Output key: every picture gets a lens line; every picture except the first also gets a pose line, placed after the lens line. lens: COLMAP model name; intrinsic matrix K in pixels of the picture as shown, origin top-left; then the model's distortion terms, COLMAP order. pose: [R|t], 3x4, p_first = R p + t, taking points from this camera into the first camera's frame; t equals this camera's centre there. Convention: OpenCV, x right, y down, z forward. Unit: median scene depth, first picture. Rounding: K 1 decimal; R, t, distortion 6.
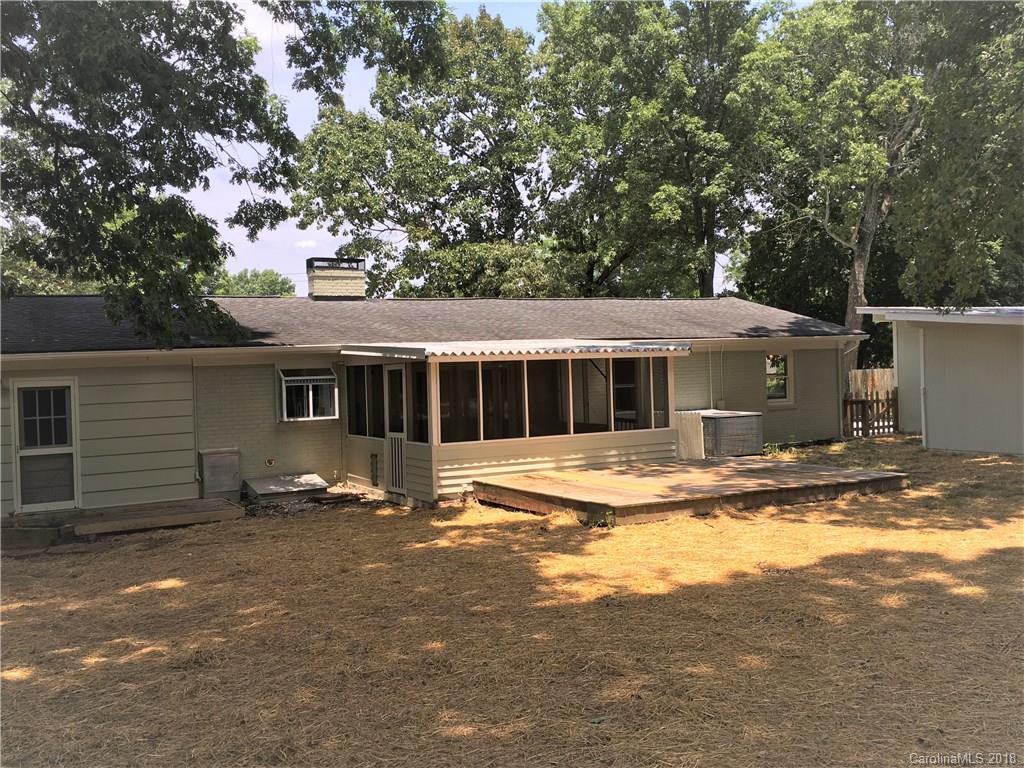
lens RADIAL K [[973.5, 0, 512.0], [0, 973.5, 384.0], [0, 0, 1]] dist [0.063707, -0.015772]
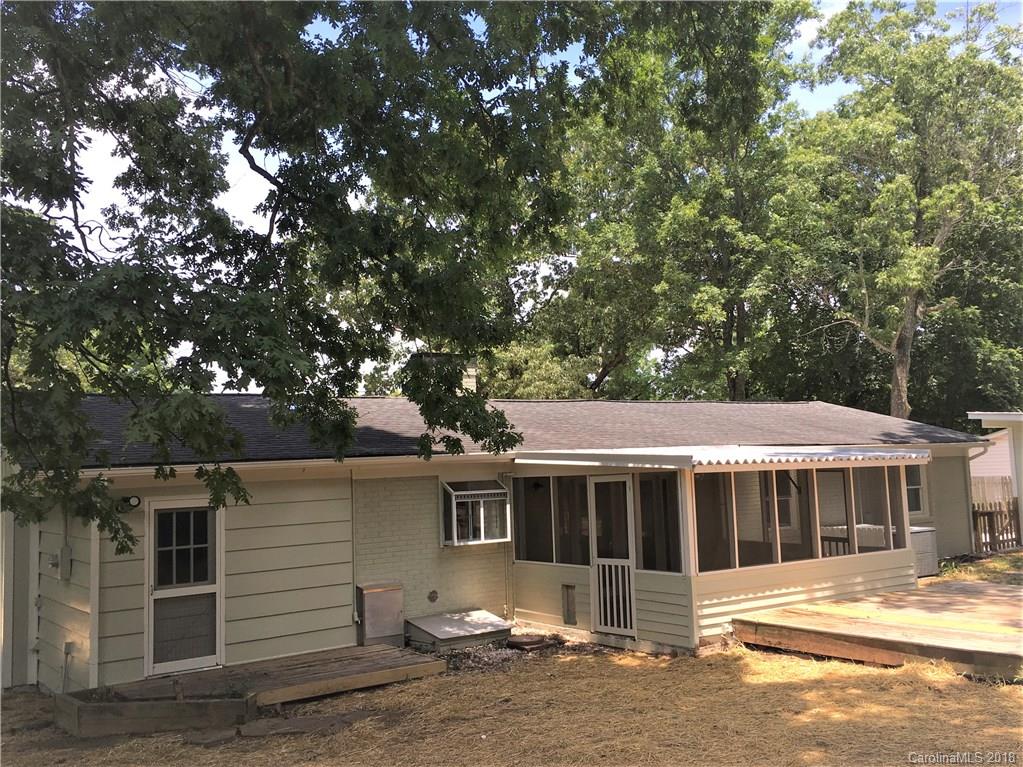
lens RADIAL K [[967.1, 0, 511.5], [0, 967.1, 383.5], [0, 0, 1]] dist [0.064760, -0.006452]
pose [[0.992598, 0.004863, 0.121347, -0.292299], [0.008819, 0.993673, -0.111964, -0.005885], [-0.121123, 0.112206, 0.986275, 0.179800]]
